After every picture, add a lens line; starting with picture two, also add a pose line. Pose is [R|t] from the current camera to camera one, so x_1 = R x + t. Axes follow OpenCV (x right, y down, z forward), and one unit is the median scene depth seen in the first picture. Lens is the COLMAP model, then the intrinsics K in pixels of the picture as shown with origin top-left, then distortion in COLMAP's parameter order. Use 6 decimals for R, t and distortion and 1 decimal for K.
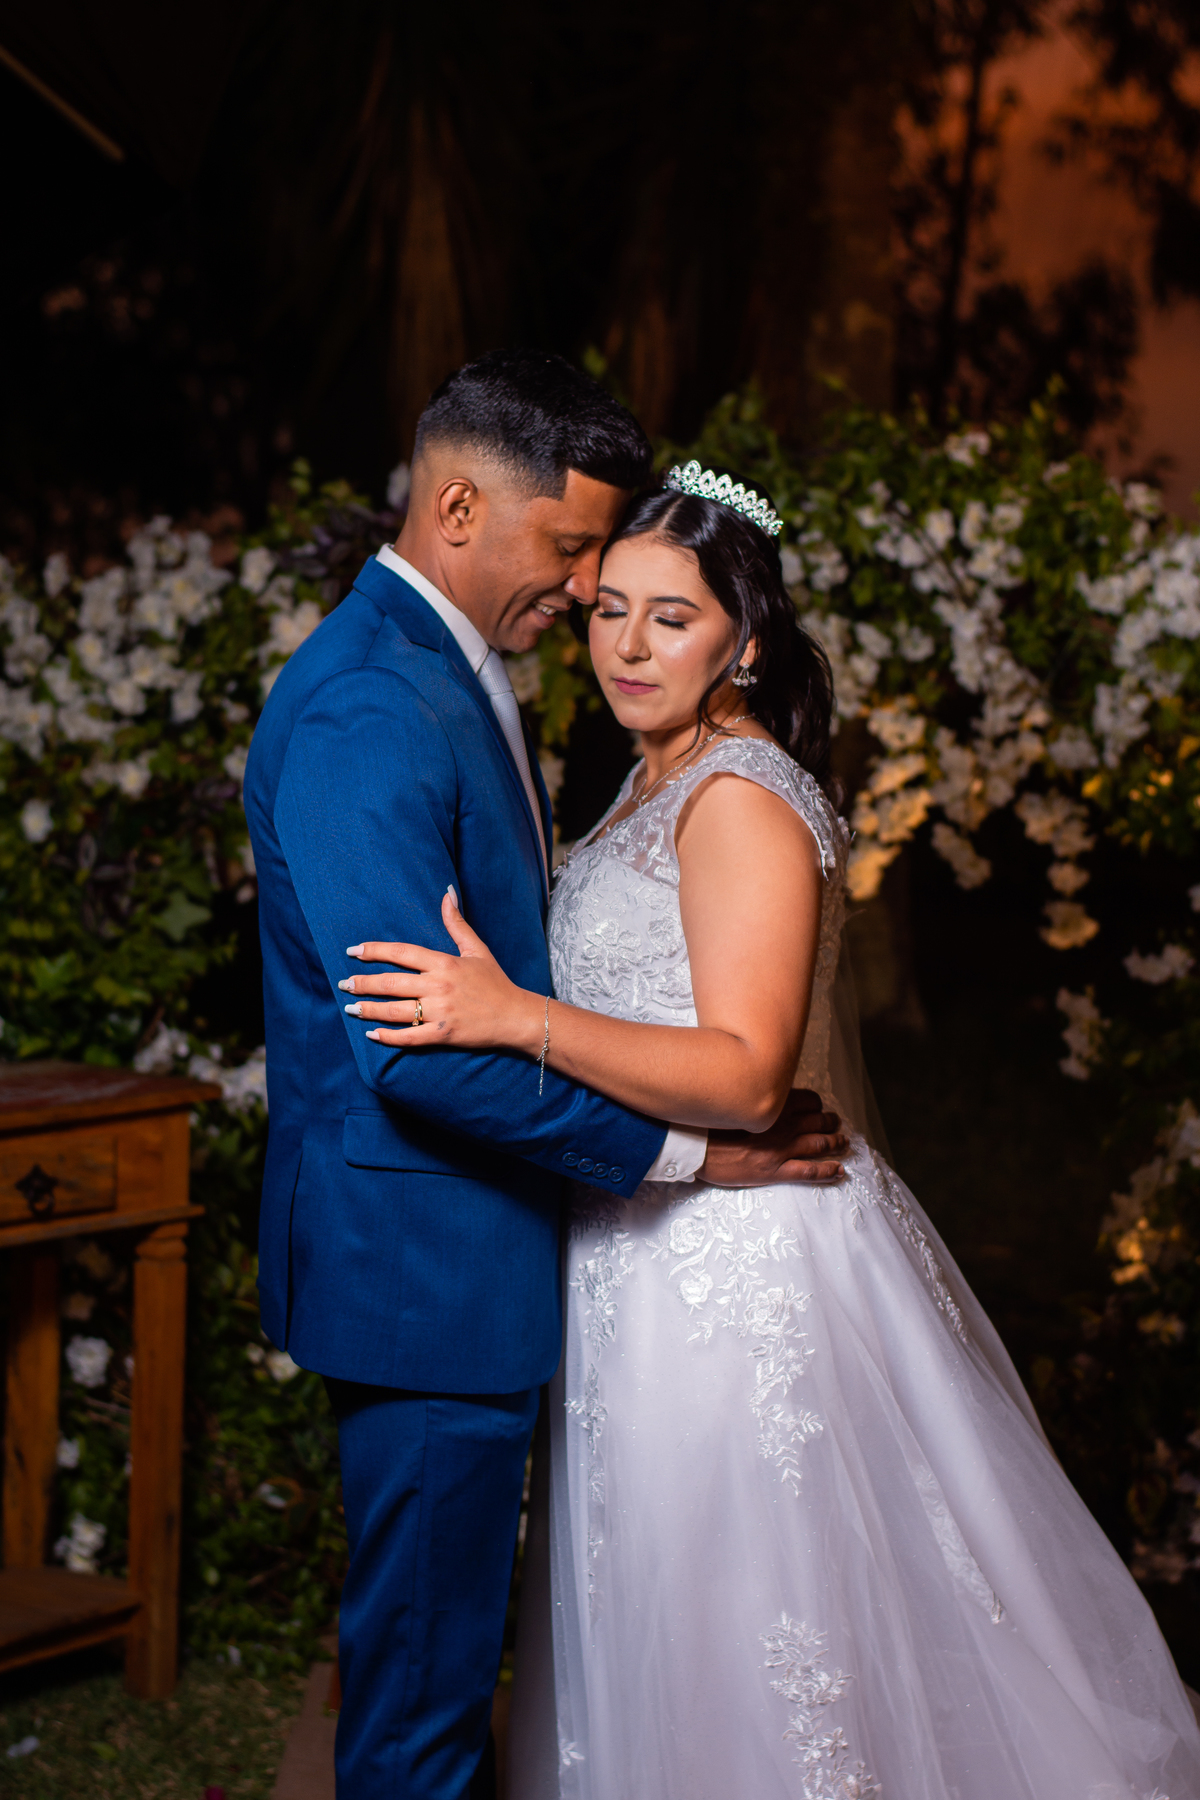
lens RADIAL K [[3860.5, 0, 657.4], [0, 3860.5, 899.0], [0, 0, 1]] dist [0.290473, -4.244467]
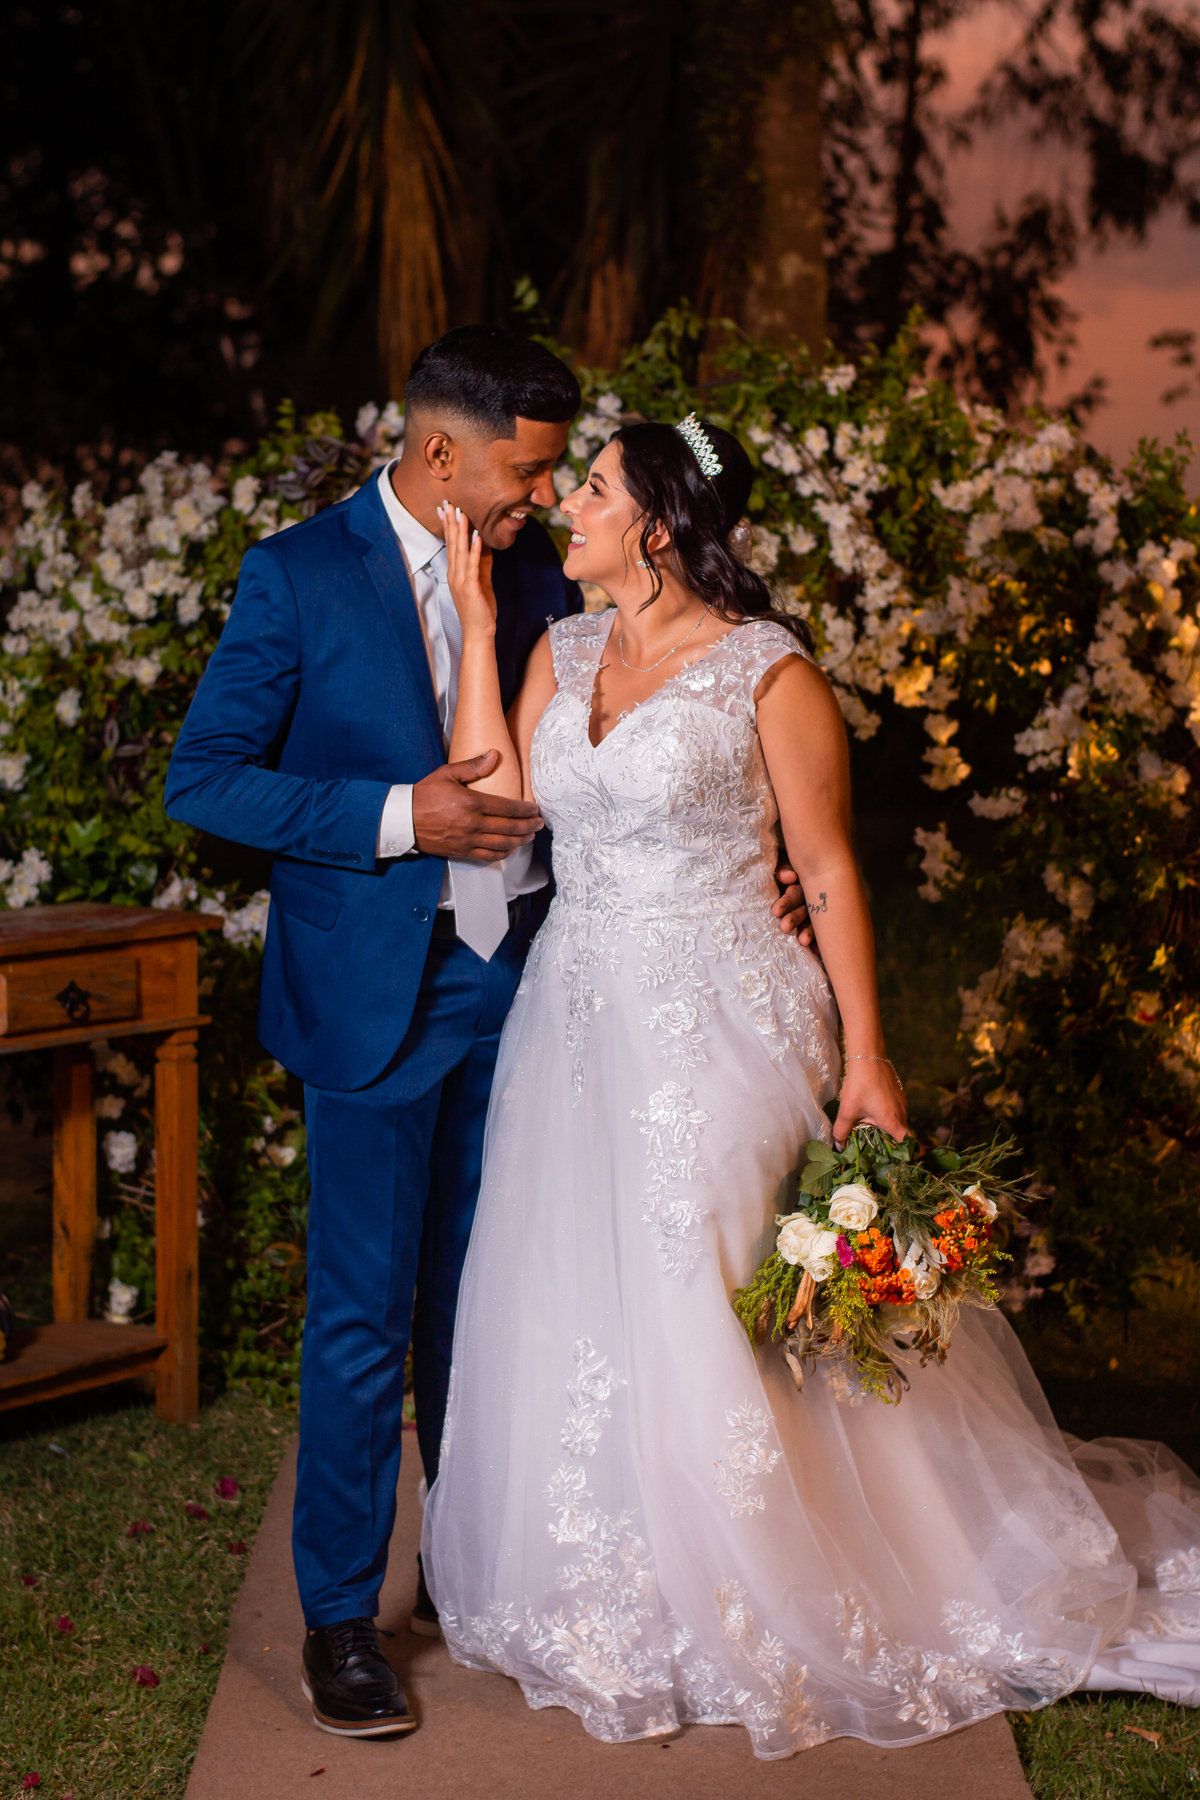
lens RADIAL K [[3758.8, 0, 600.6], [0, 3758.8, 940.5], [0, 0, 1]] dist [-0.081609, 0.051890]
pose [[0.999507, -0.021475, -0.022905, 0.029648], [0.022128, 0.999344, 0.028664, 0.021999], [0.022275, -0.029157, 0.999327, -0.157763]]
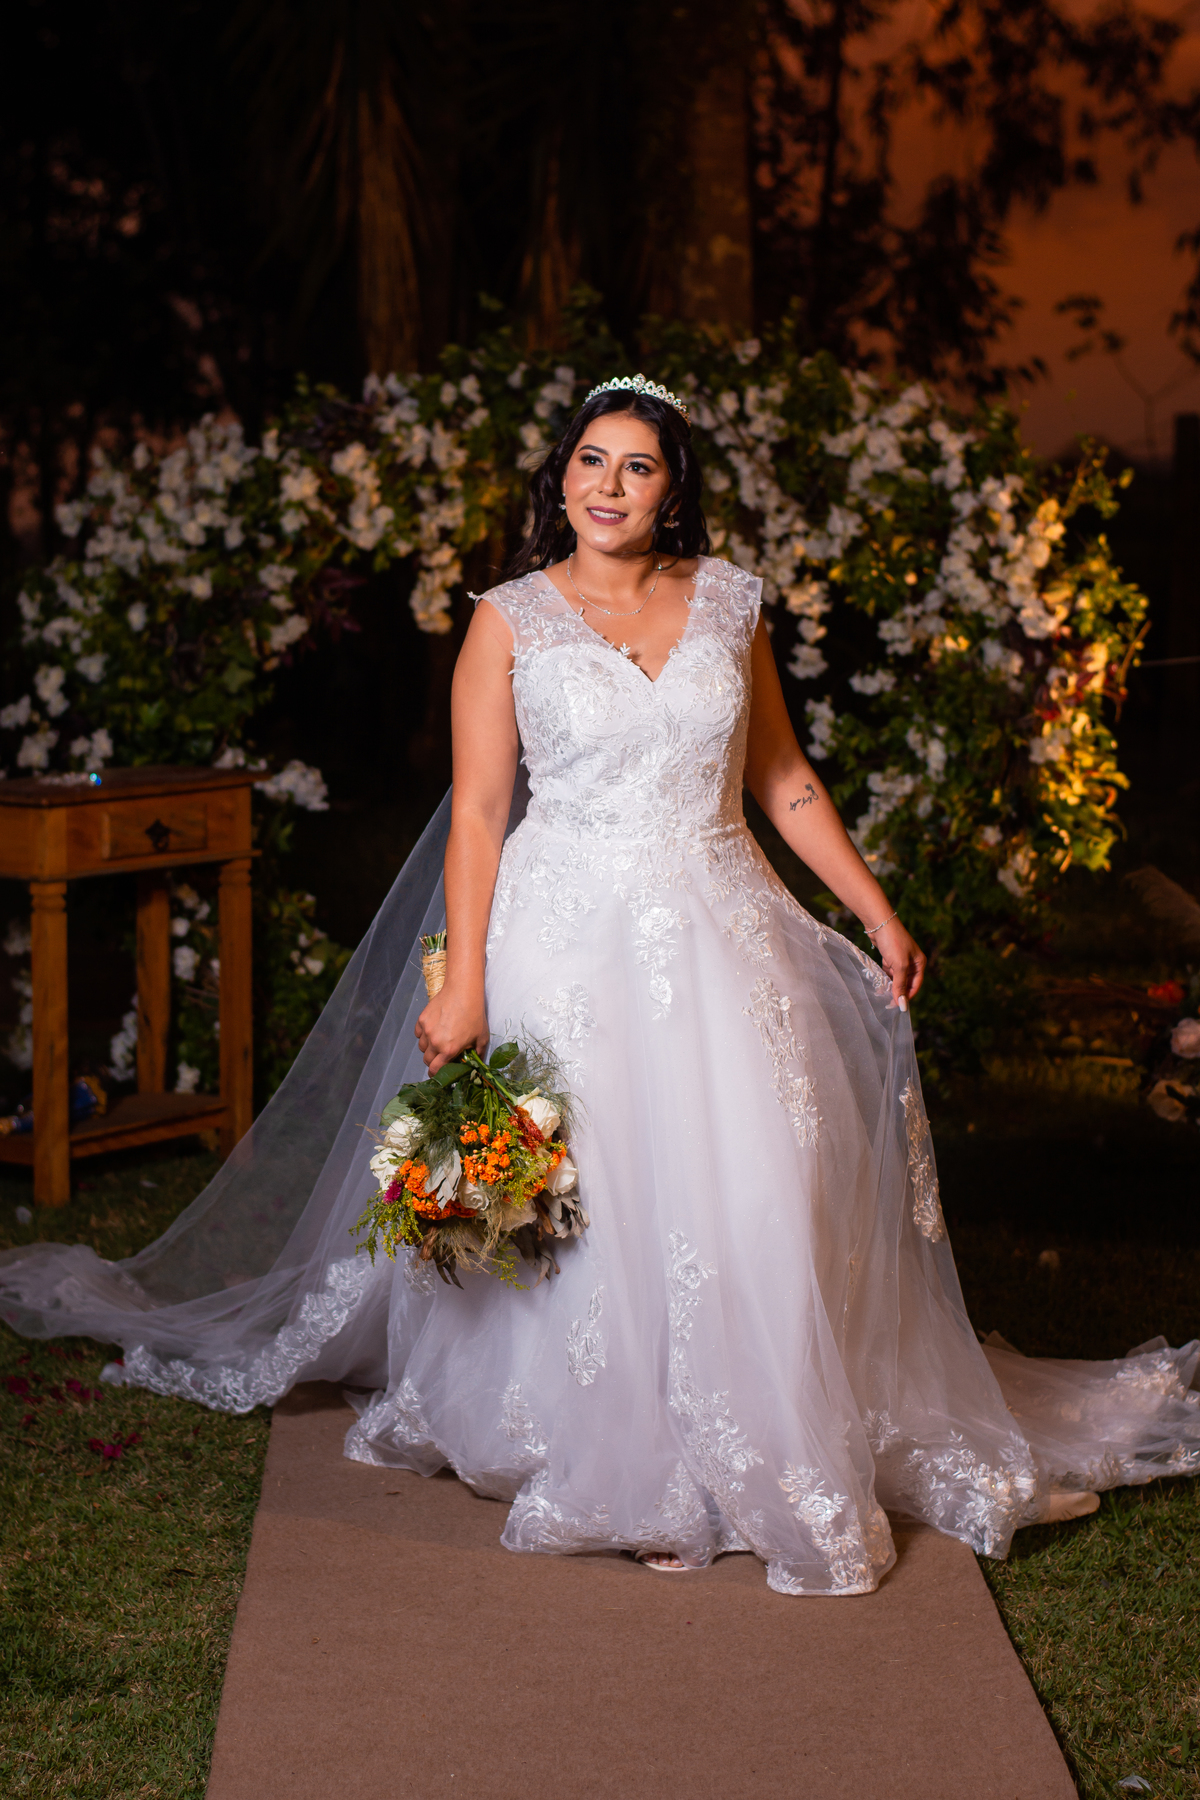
lens RADIAL K [[3825.8, 0, 600.8], [0, 3825.8, 869.3], [0, 0, 1]] dist [-0.003246, -0.406702]
pose [[0.999497, -0.029943, -0.010489, 0.032878], [0.030147, 0.999349, 0.019827, 0.054428], [0.009888, -0.020133, 0.999748, -0.493019]]
